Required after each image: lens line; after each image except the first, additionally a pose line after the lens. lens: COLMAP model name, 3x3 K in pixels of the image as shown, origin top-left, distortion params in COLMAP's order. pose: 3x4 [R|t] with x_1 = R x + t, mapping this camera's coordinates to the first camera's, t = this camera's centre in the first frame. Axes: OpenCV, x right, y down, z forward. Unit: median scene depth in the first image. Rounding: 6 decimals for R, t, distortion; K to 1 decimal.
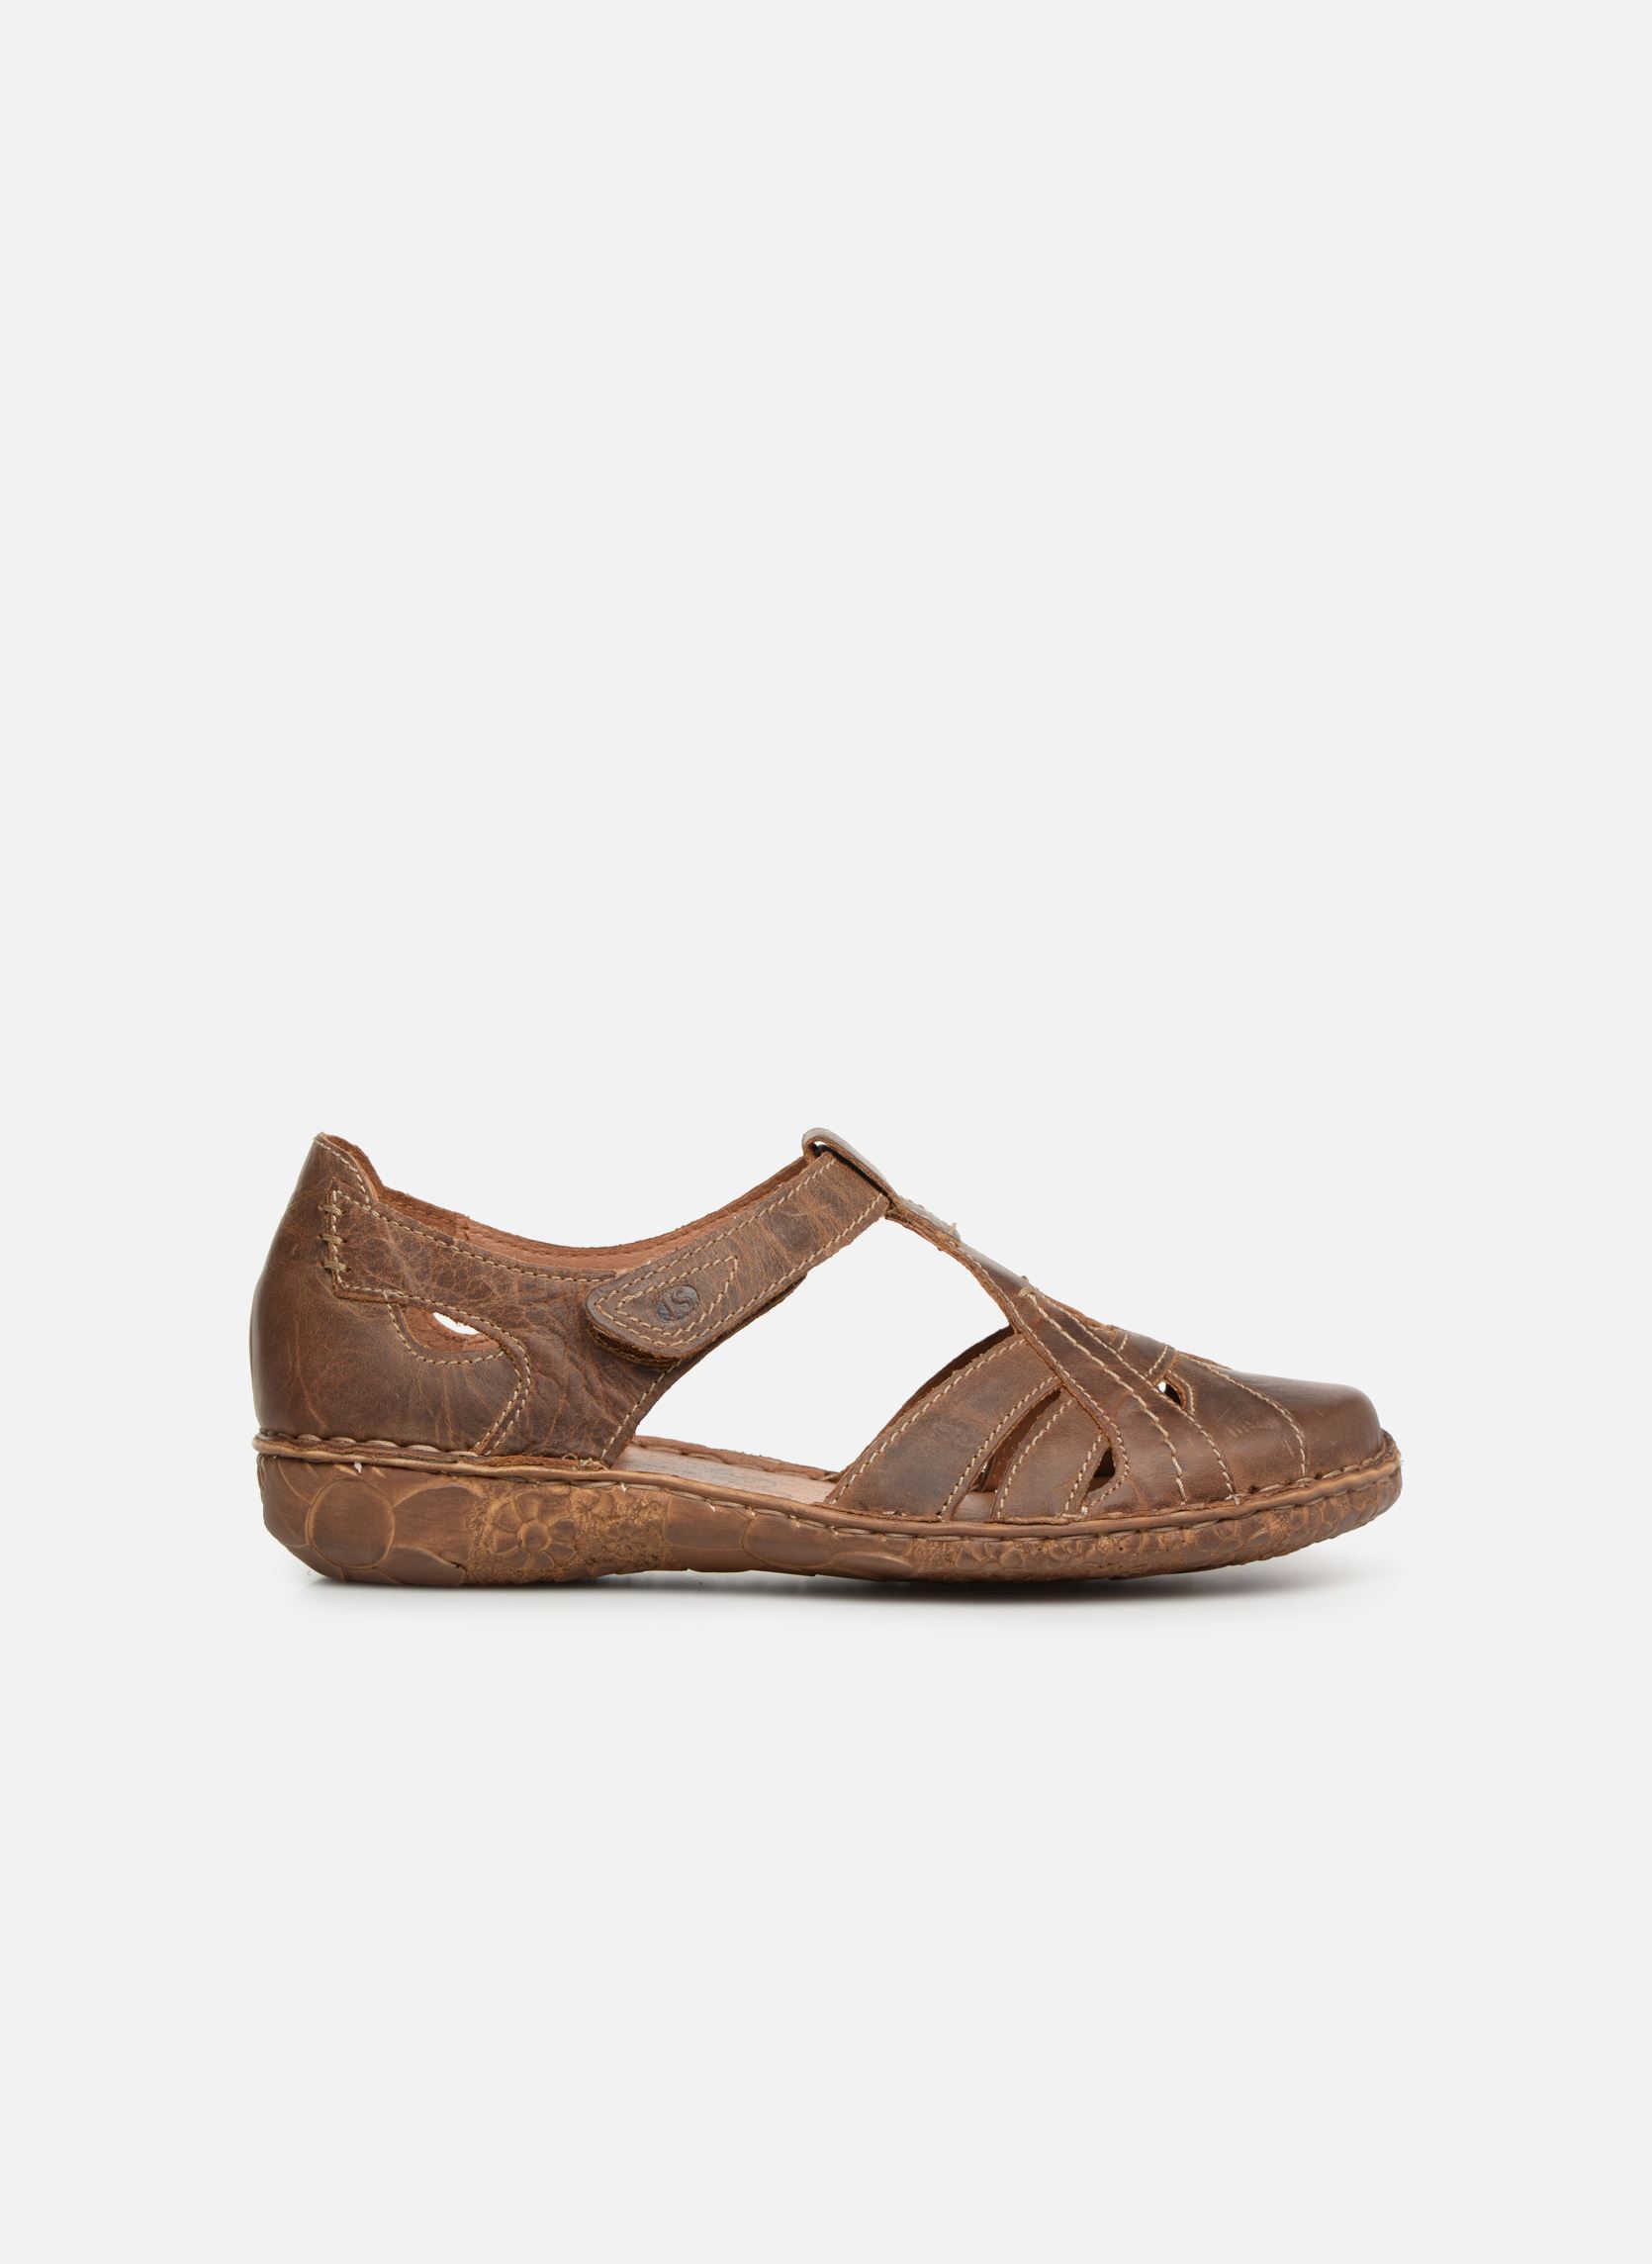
lens RADIAL K [[7318.5, 0, 823.8], [0, 7318.5, 1128.5], [0, 0, 1]] dist [-0.095430, 0.000000]
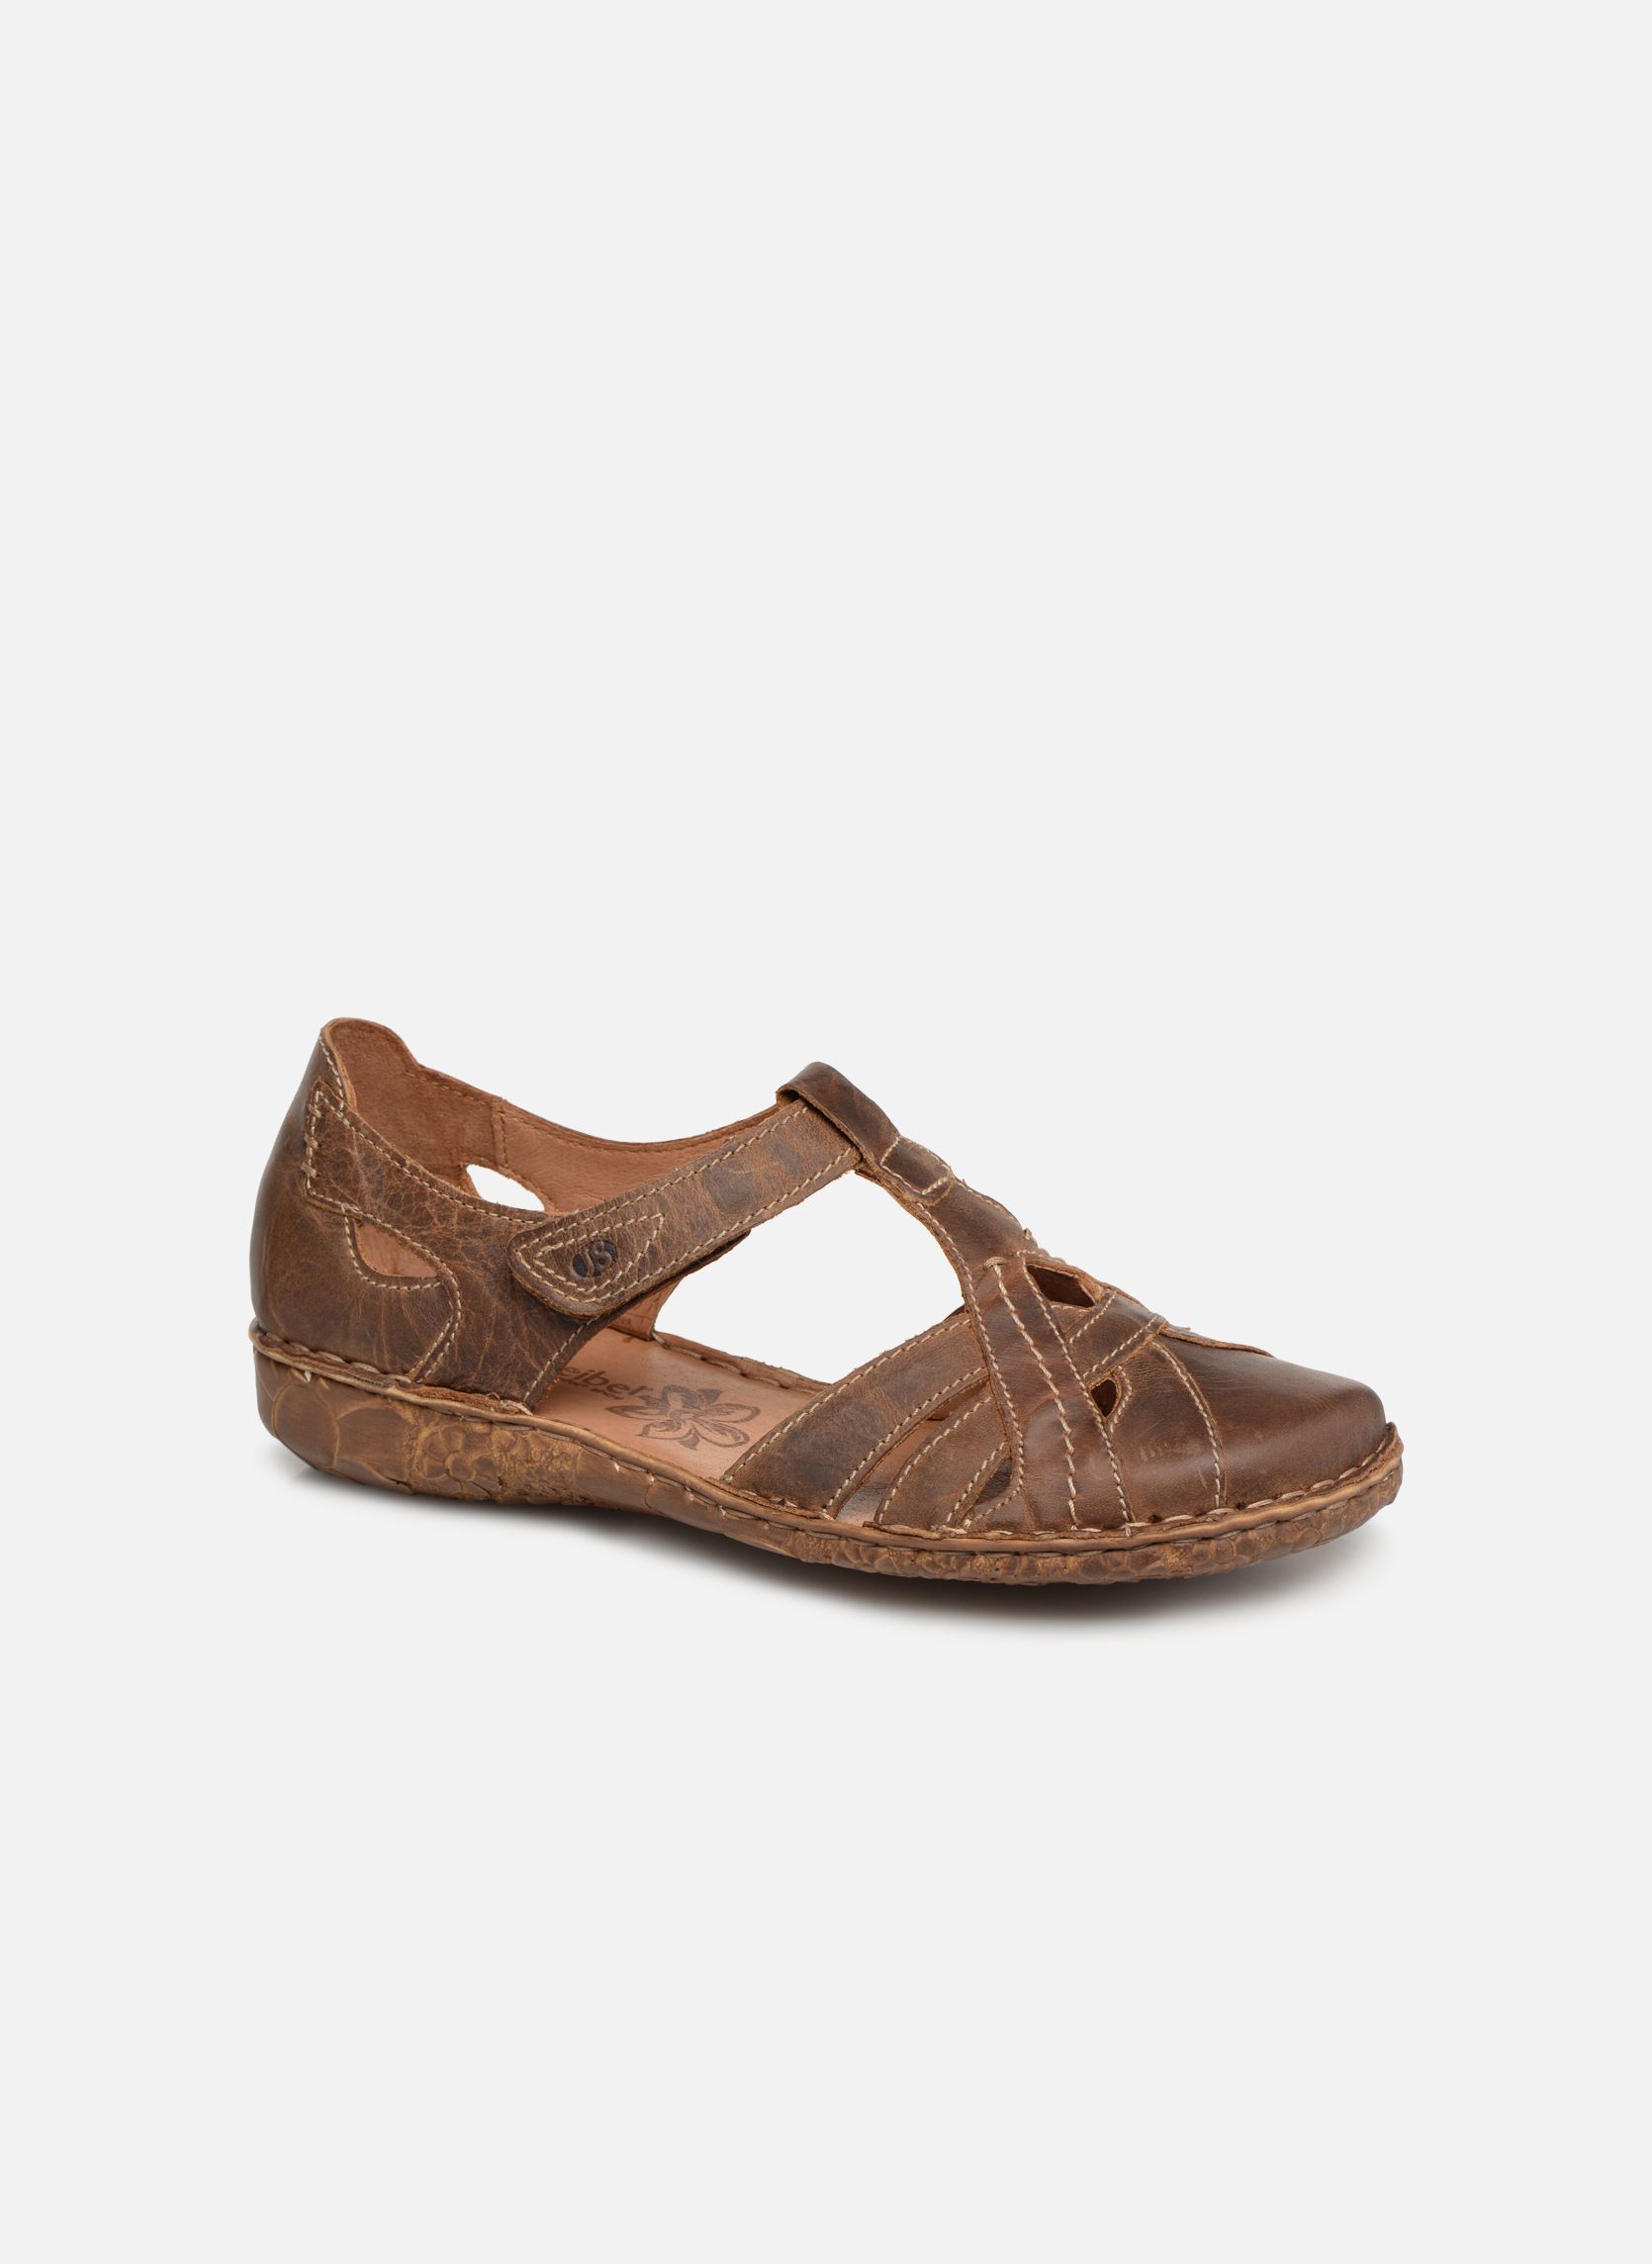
lens RADIAL K [[7318.5, 0, 827.7], [0, 7318.5, 1136.3], [0, 0, 1]] dist [-0.095430, 0.000000]
pose [[0.885446, 0.133240, -0.445232, 0.440439], [-0.014071, 0.965268, 0.260882, -0.247361], [0.464529, -0.224732, 0.856568, 0.180409]]
